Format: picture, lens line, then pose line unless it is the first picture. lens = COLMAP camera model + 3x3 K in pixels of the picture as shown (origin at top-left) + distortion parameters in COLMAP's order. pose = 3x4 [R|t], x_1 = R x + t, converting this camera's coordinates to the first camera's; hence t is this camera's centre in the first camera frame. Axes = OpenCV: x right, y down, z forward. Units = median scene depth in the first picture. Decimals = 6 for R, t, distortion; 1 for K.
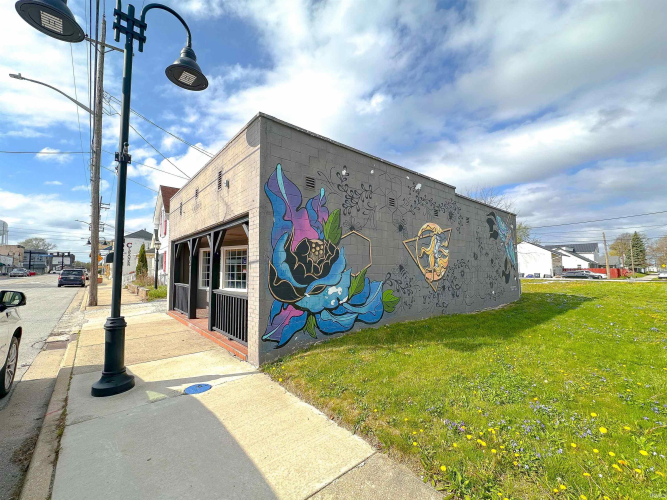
lens RADIAL K [[275.0, 0, 332.8], [0, 275.0, 252.3], [0, 0, 1]] dist [0.003131, 0.000353]
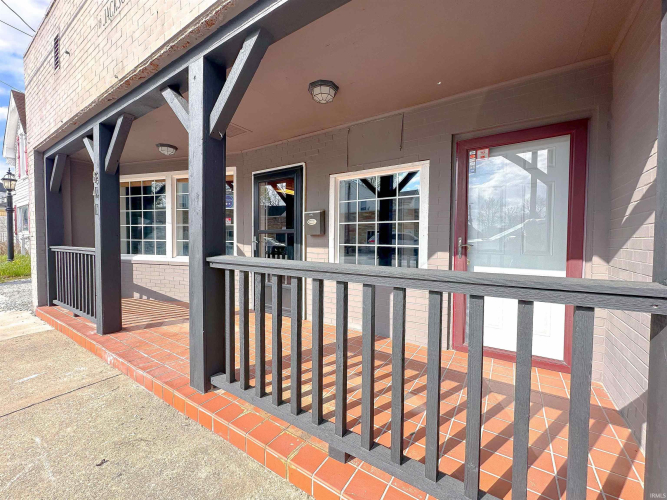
lens RADIAL K [[275.0, 0, 332.7], [0, 275.0, 246.9], [0, 0, 1]] dist [0.003131, 0.000353]
pose [[0.962731, 0.000116, 0.270462, -0.261545], [-0.024702, 0.995858, 0.087503, 0.064387], [-0.269331, -0.090923, 0.958746, 0.459239]]
